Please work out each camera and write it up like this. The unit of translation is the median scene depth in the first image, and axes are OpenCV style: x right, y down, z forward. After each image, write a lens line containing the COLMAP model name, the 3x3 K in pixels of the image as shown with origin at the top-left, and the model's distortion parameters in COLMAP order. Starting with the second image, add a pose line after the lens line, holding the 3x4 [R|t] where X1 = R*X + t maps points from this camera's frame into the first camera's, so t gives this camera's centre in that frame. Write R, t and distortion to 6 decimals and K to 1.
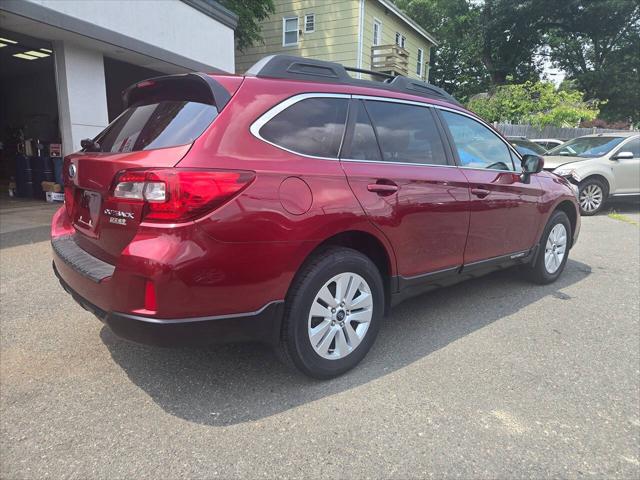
lens RADIAL K [[431.4, 0, 329.6], [0, 431.4, 245.2], [0, 0, 1]] dist [0.064607, -0.050016]
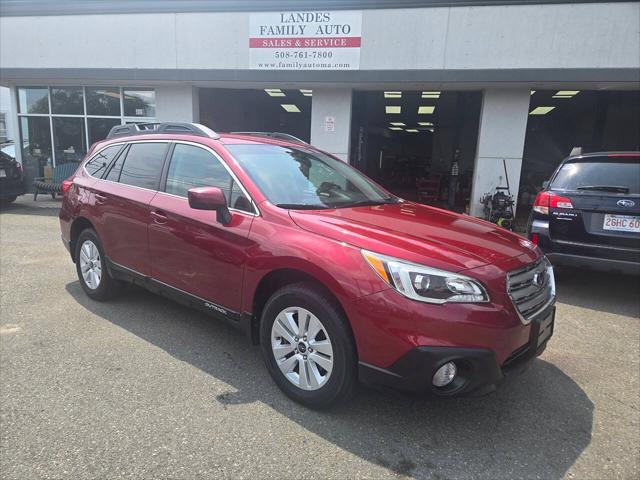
lens RADIAL K [[431.4, 0, 317.0], [0, 431.4, 242.0], [0, 0, 1]] dist [0.064607, -0.050016]
pose [[0.127467, 0.160767, -0.978727, 1.727461], [-0.233626, 0.963878, 0.127901, -0.343015], [0.963935, 0.212353, 0.160422, 1.437264]]
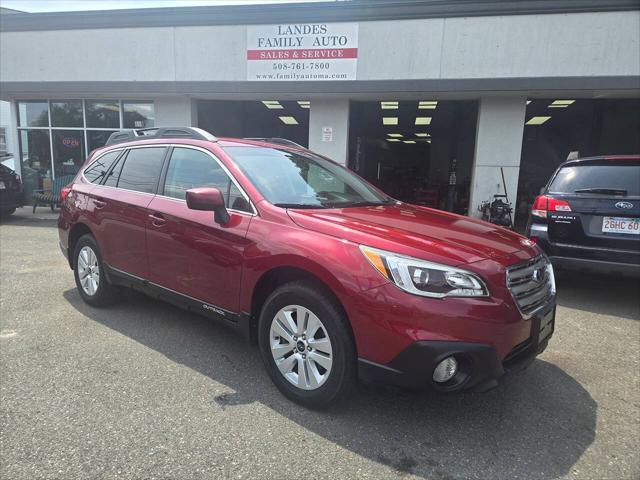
lens RADIAL K [[431.4, 0, 315.5], [0, 431.4, 243.5], [0, 0, 1]] dist [0.064607, -0.050016]
pose [[0.127893, 0.133532, -0.982758, 1.729058], [-0.226077, 0.968733, 0.102205, -0.310273], [0.965677, 0.209108, 0.154083, 1.446394]]
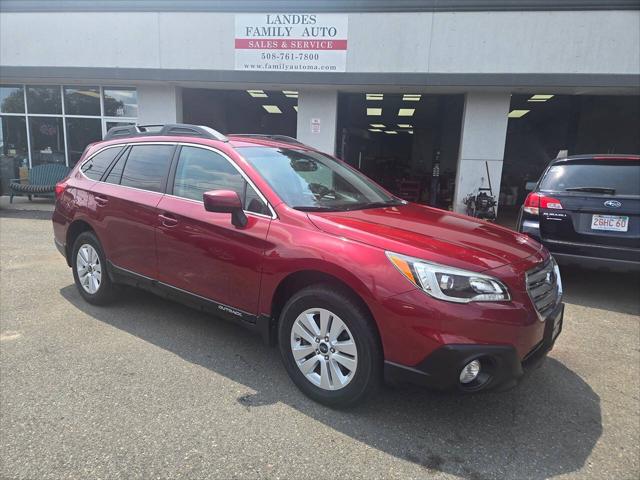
lens RADIAL K [[431.4, 0, 317.0], [0, 431.4, 241.5], [0, 0, 1]] dist [0.064607, -0.050016]
pose [[0.182318, 0.156817, -0.970654, 1.725445], [-0.231903, 0.966207, 0.112540, -0.324719], [0.955500, 0.204580, 0.212523, 1.339161]]
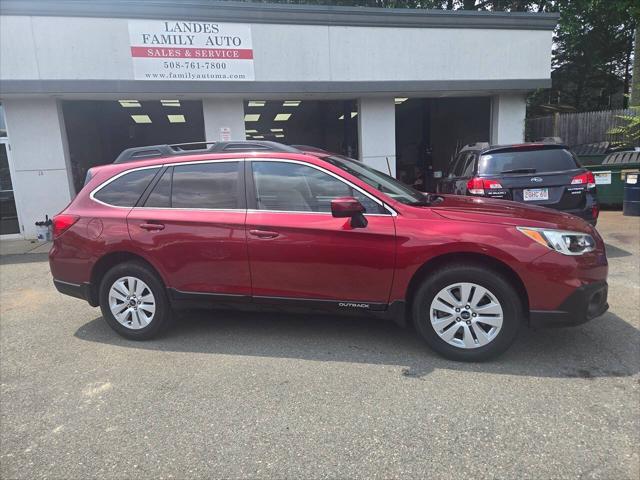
lens RADIAL K [[431.4, 0, 320.2], [0, 431.4, 243.0], [0, 0, 1]] dist [0.064607, -0.050016]
pose [[0.527153, 0.097448, -0.844165, 1.592793], [-0.111332, 0.992760, 0.045078, -0.191791], [0.842446, 0.070219, 0.534185, 0.633996]]
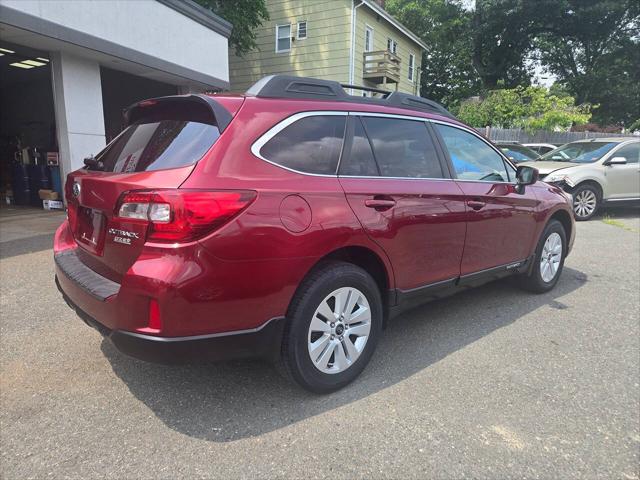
lens RADIAL K [[431.4, 0, 318.3], [0, 431.4, 241.2], [0, 0, 1]] dist [0.064607, -0.050016]
pose [[0.999961, -0.004179, -0.007832, -0.013975], [0.004051, 0.999859, -0.016313, -0.025107], [0.007899, 0.016280, 0.999836, -0.012599]]
